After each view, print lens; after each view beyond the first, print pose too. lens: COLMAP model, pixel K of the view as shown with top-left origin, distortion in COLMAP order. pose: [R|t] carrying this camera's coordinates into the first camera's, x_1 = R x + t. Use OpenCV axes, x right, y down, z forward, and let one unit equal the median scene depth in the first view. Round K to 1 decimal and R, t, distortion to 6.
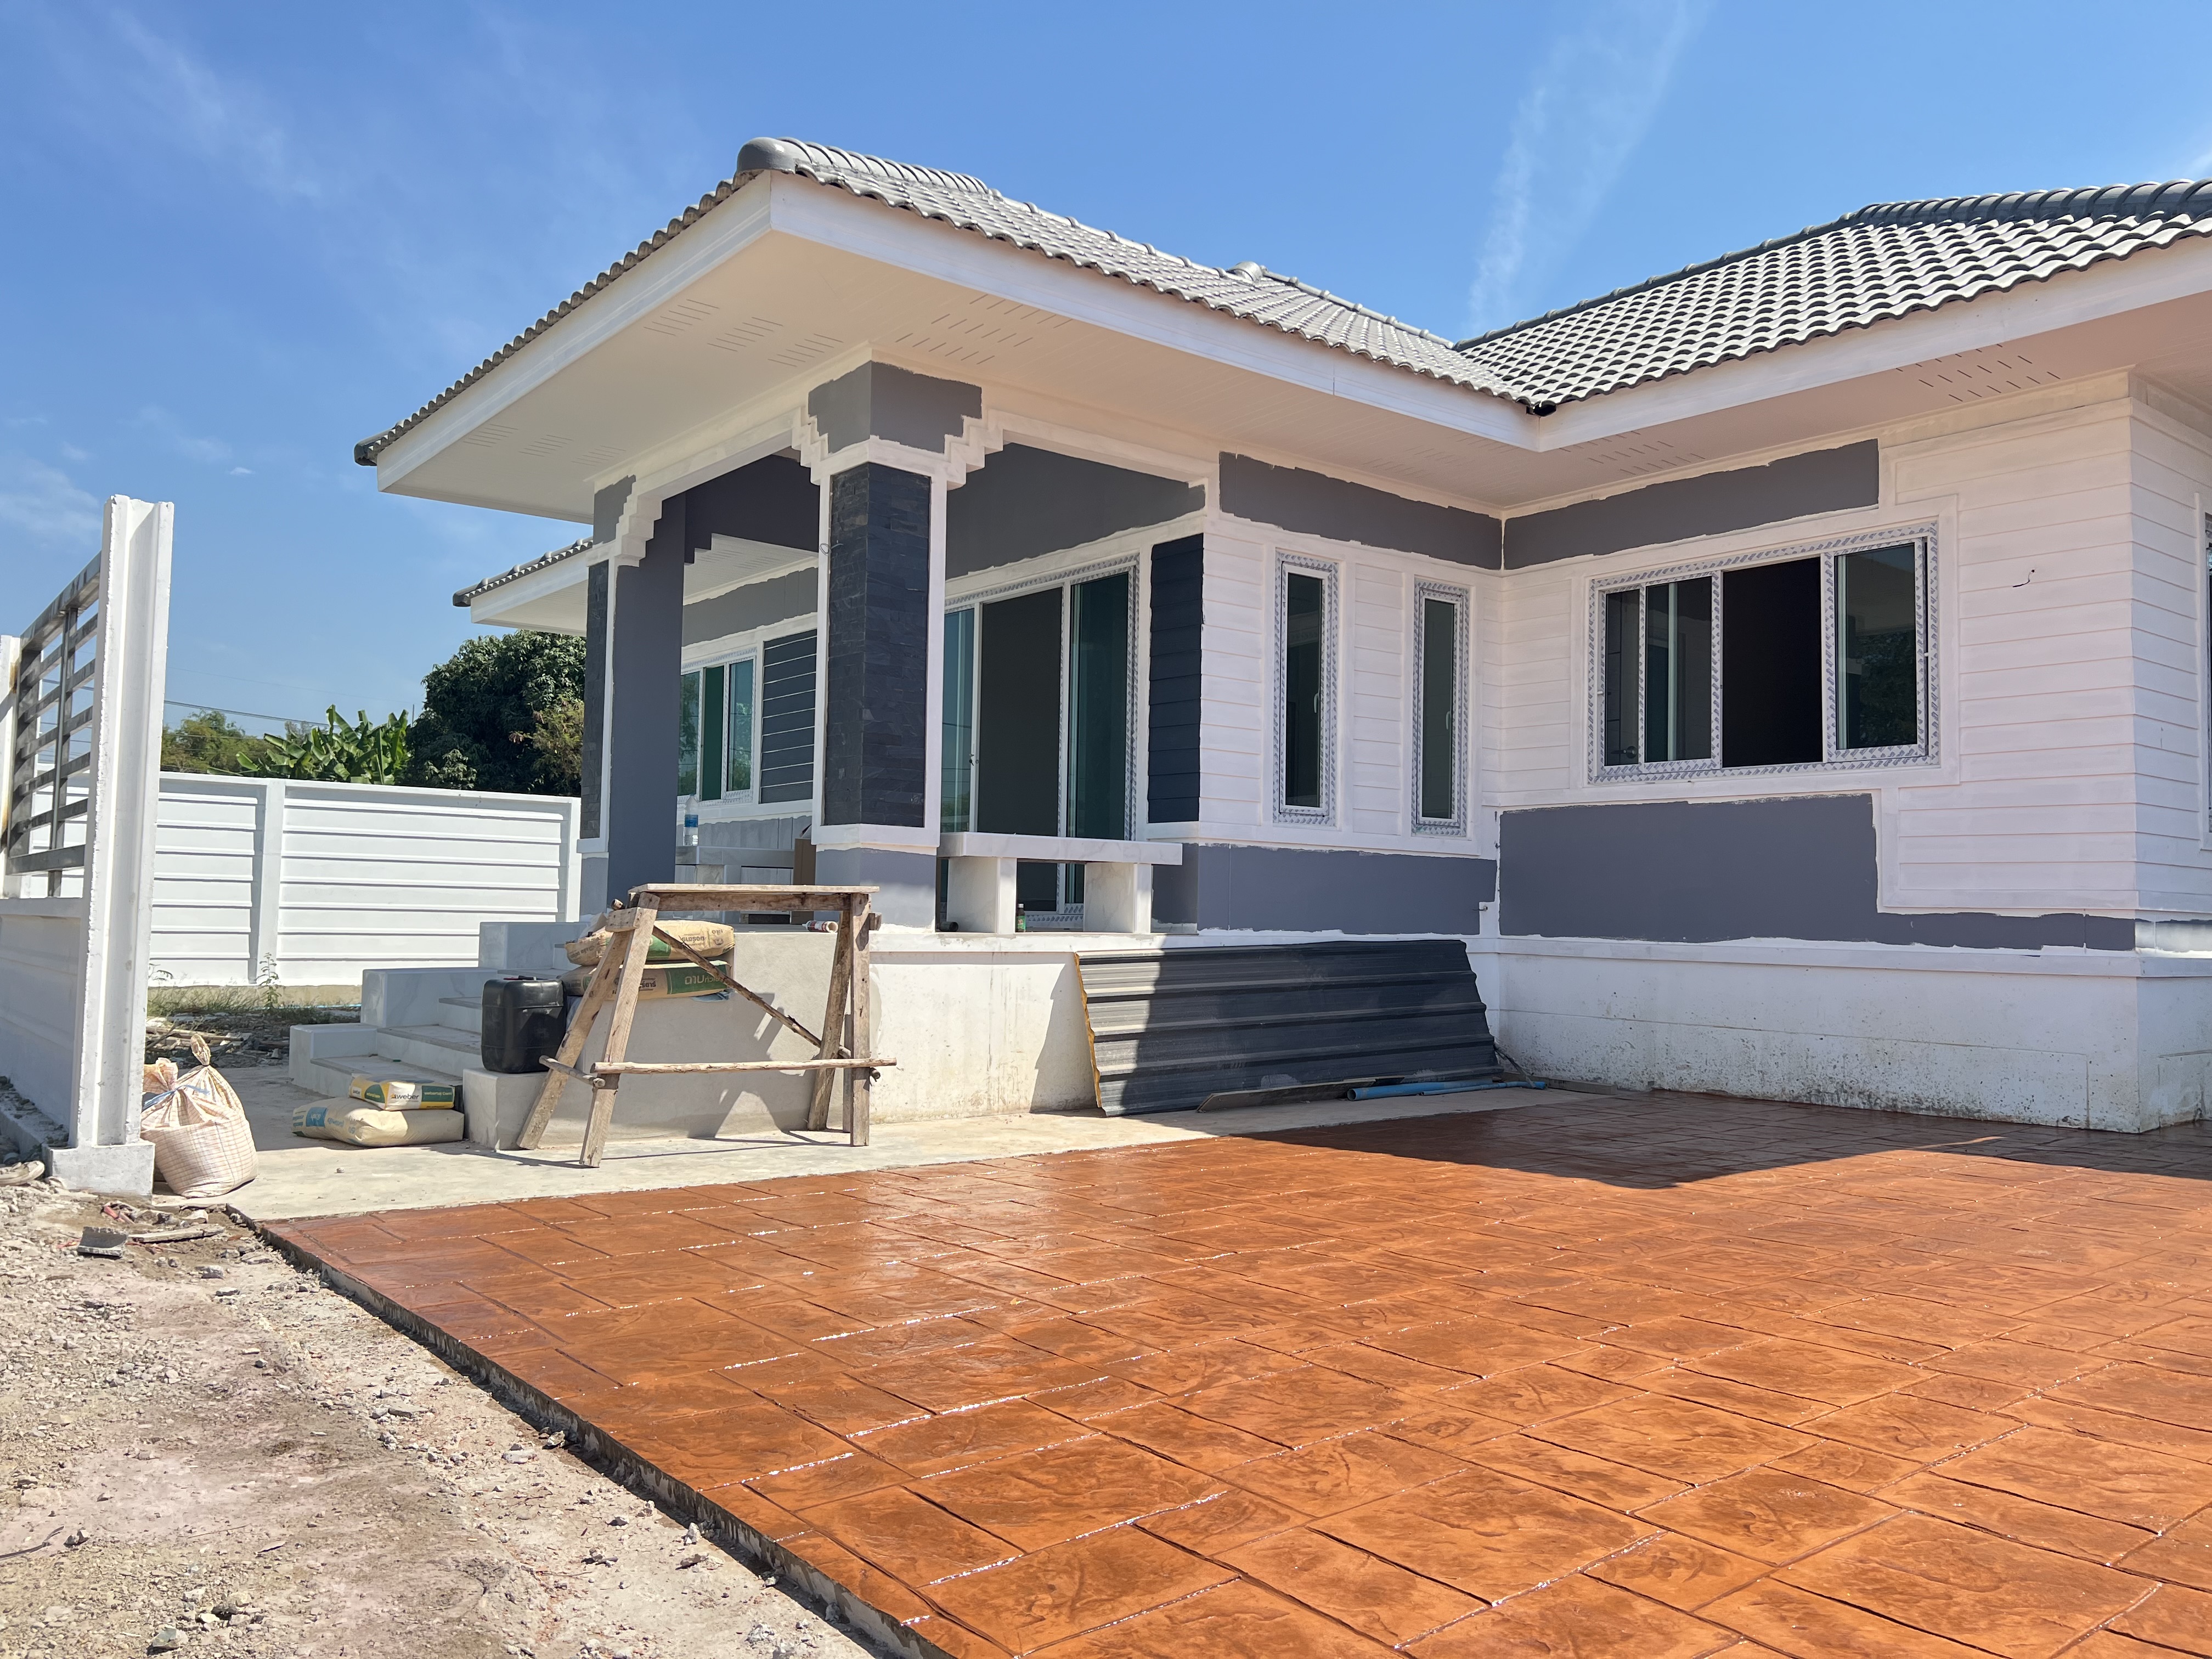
lens RADIAL K [[1689.2, 0, 1106.4], [0, 1689.2, 812.8], [0, 0, 1]] dist [0.074190, -0.084462]
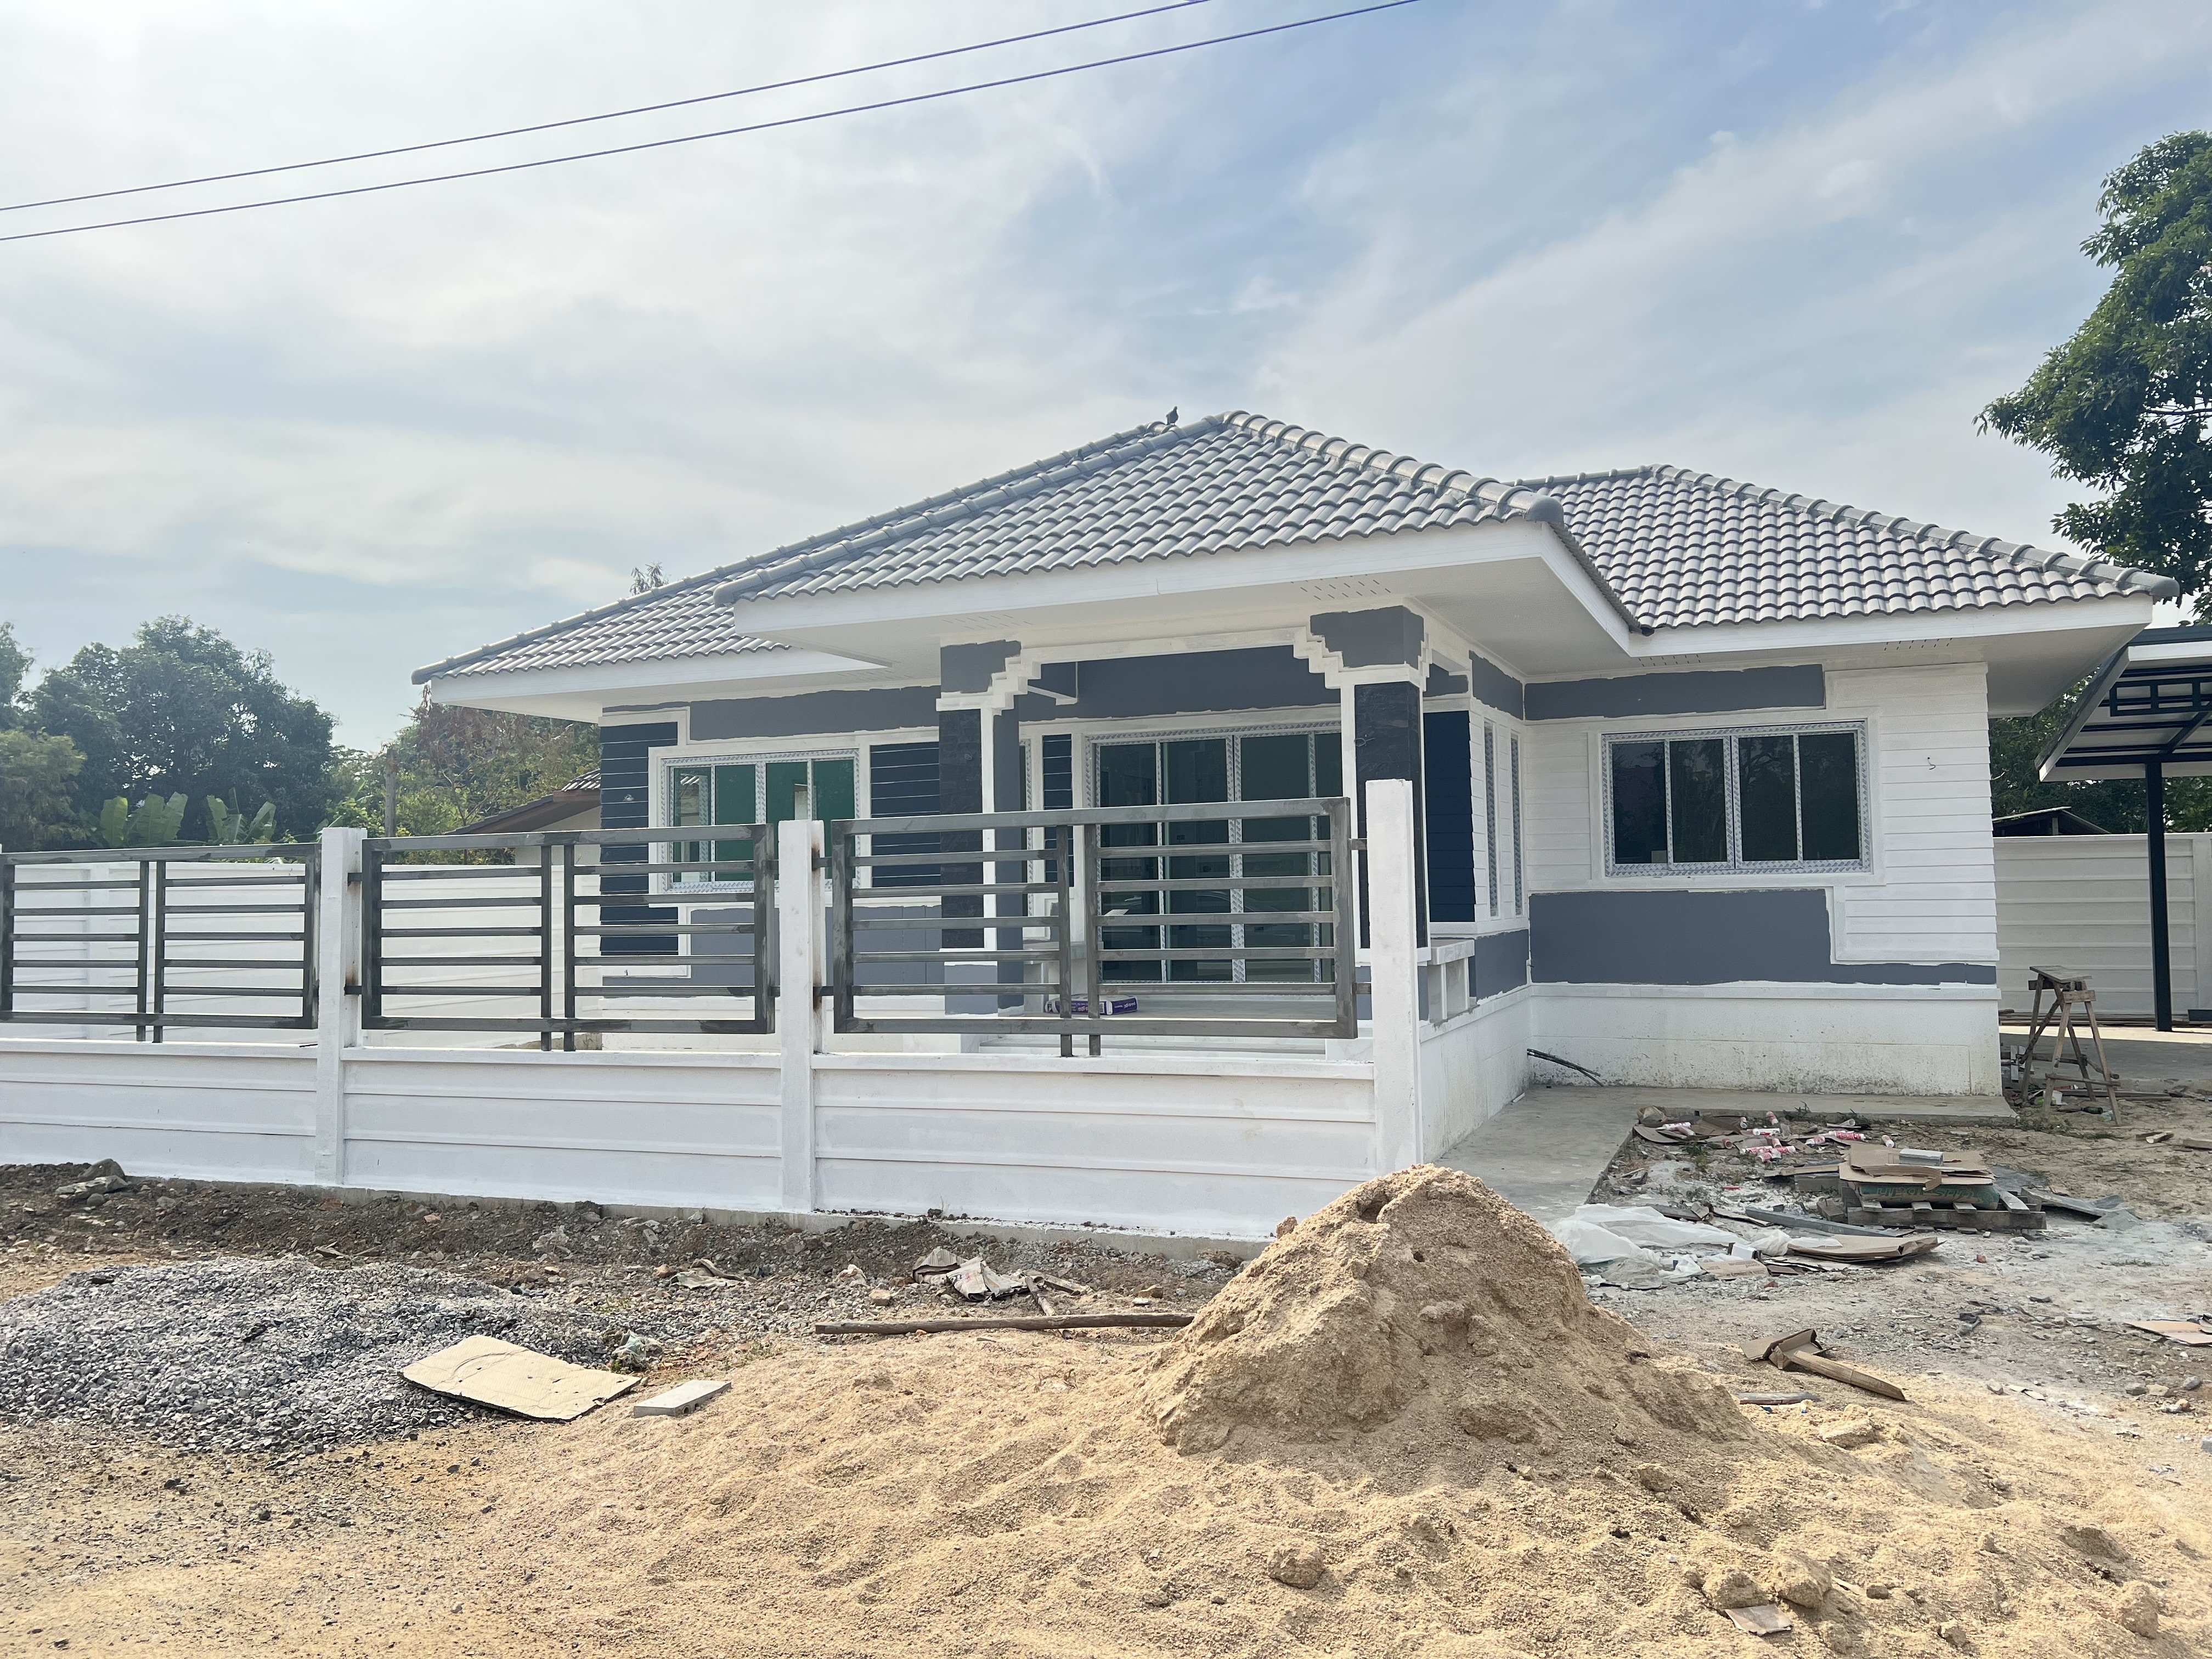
lens RADIAL K [[1689.2, 0, 1110.9], [0, 1689.2, 788.4], [0, 0, 1]] dist [0.074190, -0.084462]
pose [[0.873770, -0.006510, 0.486296, -0.887934], [0.005930, 0.999979, 0.002731, -0.110693], [-0.486303, 0.000497, 0.873790, -0.063000]]
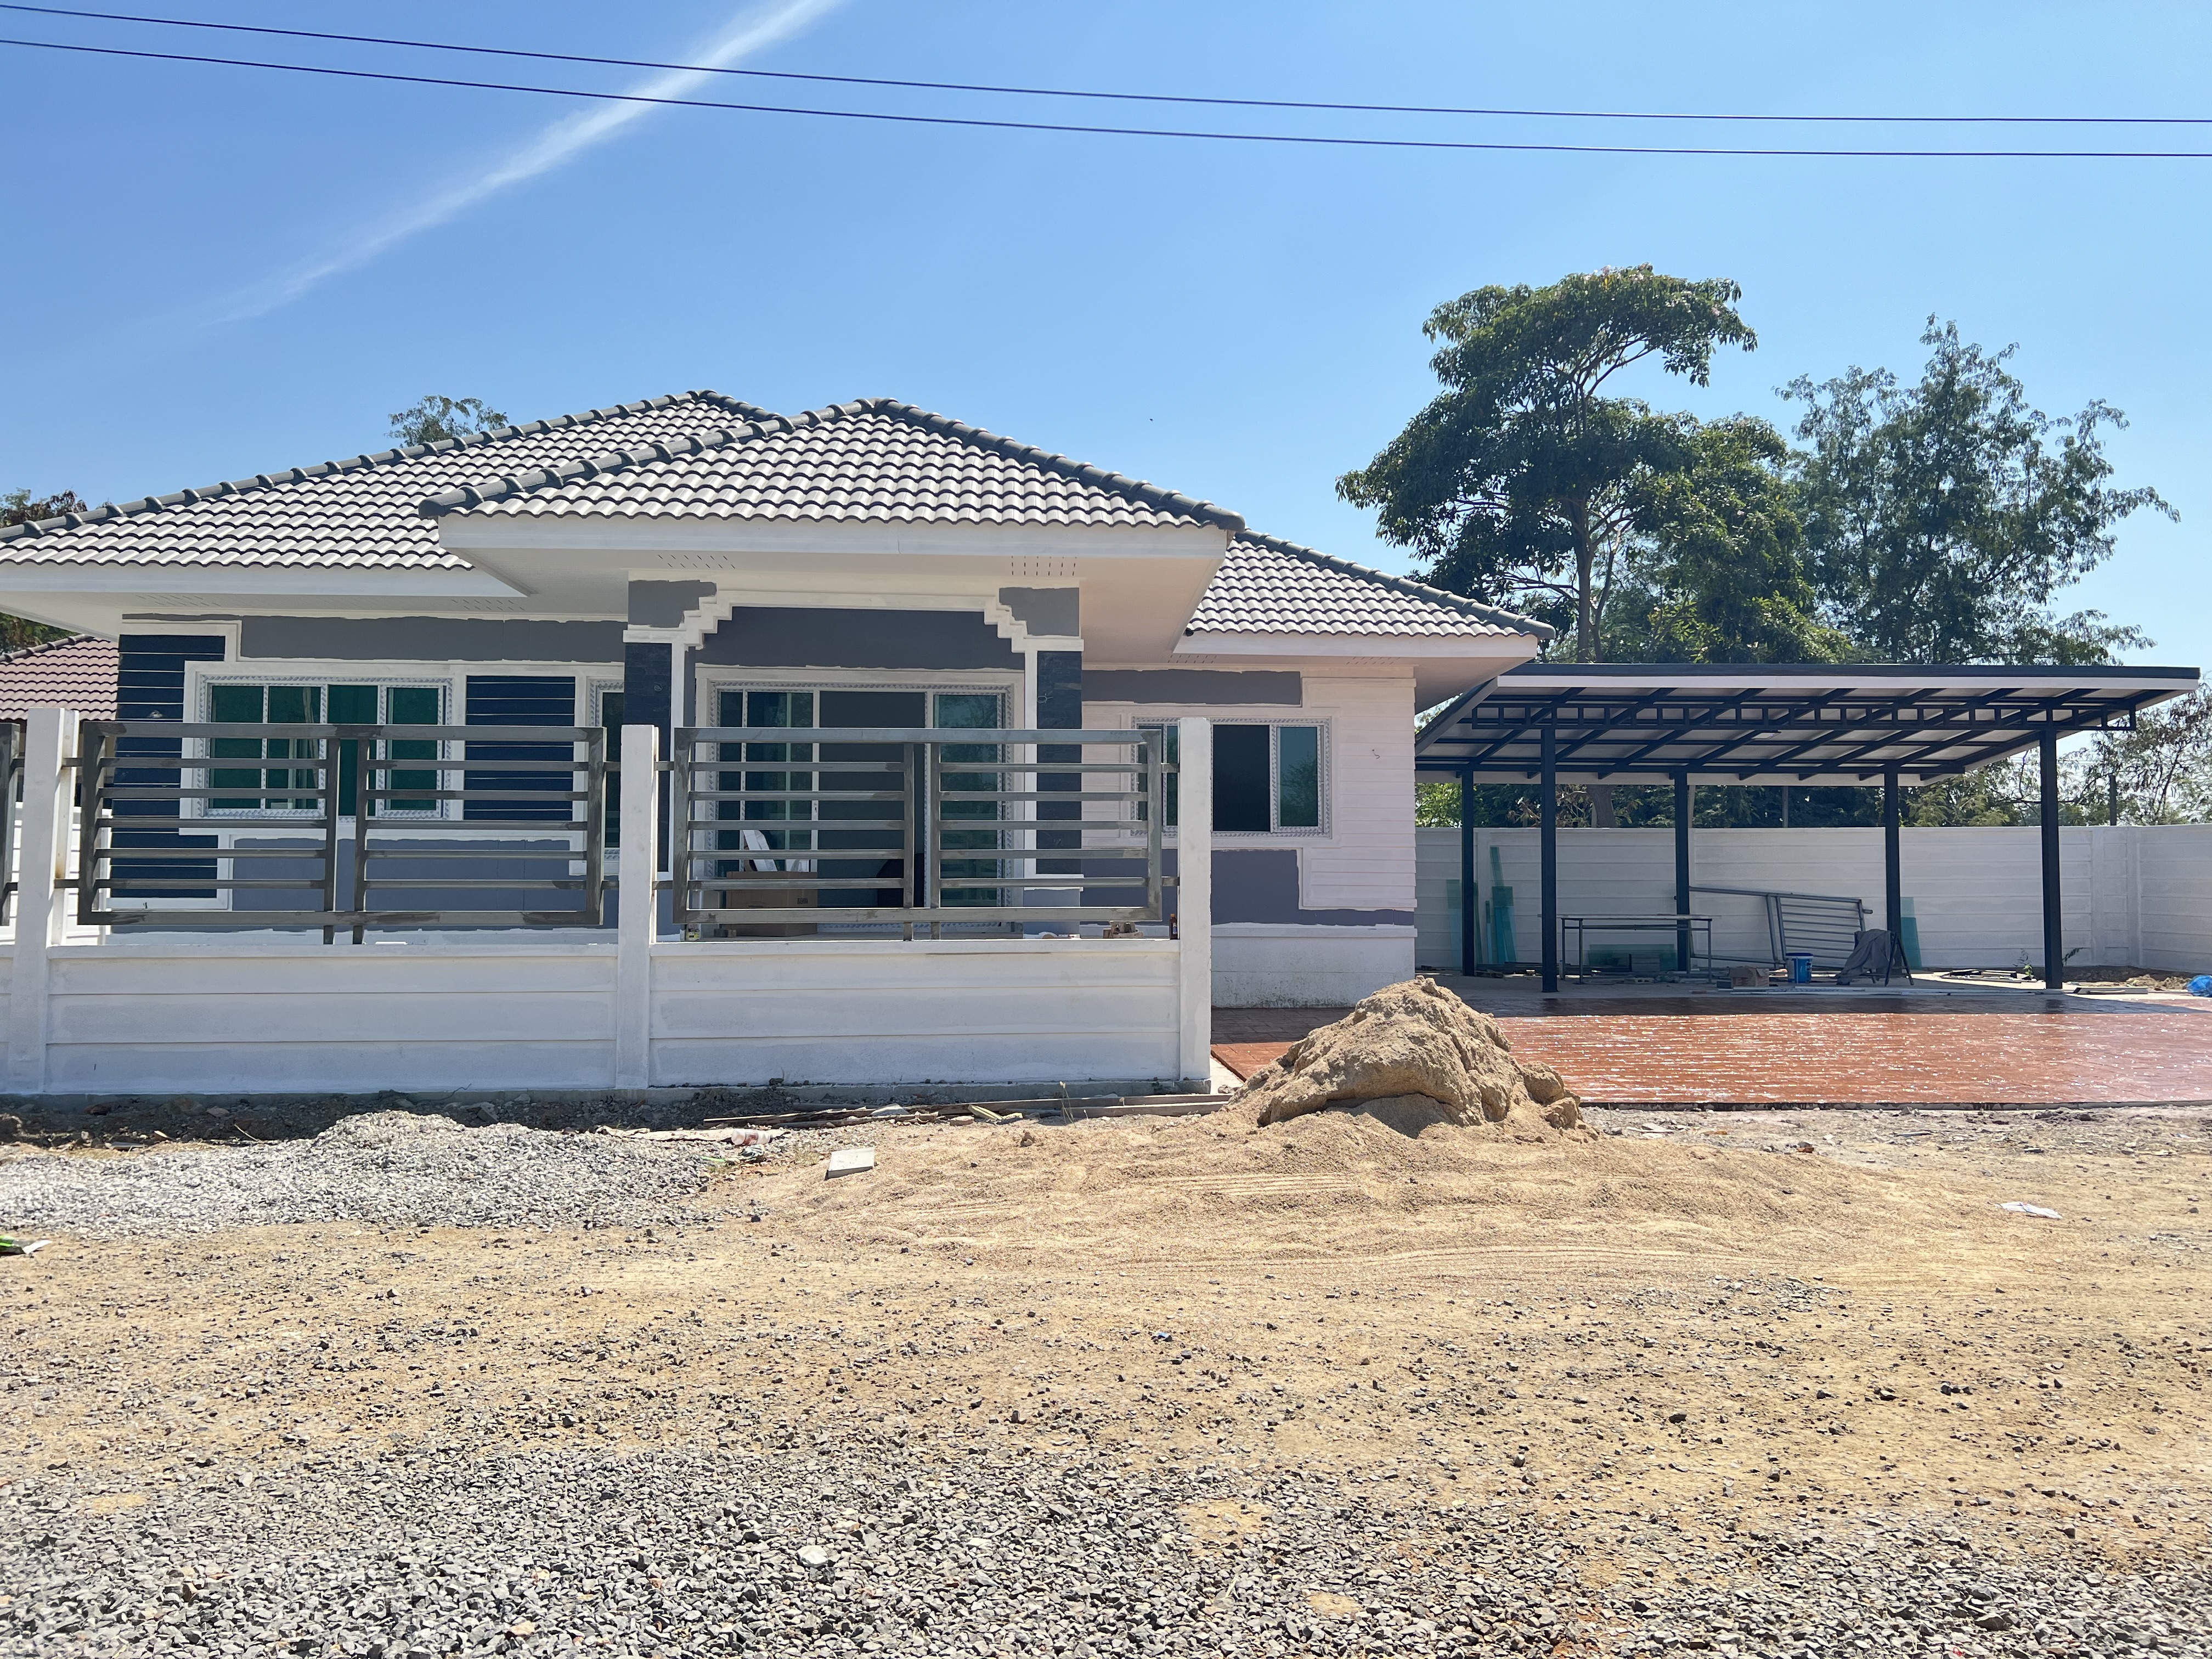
lens RADIAL K [[1689.2, 0, 1133.8], [0, 1689.2, 798.8], [0, 0, 1]] dist [0.074190, -0.084462]
pose [[0.573351, 0.027358, 0.818853, -1.255810], [-0.044018, 0.999027, -0.002557, -0.056179], [-0.818127, -0.034578, 0.573997, 0.025972]]
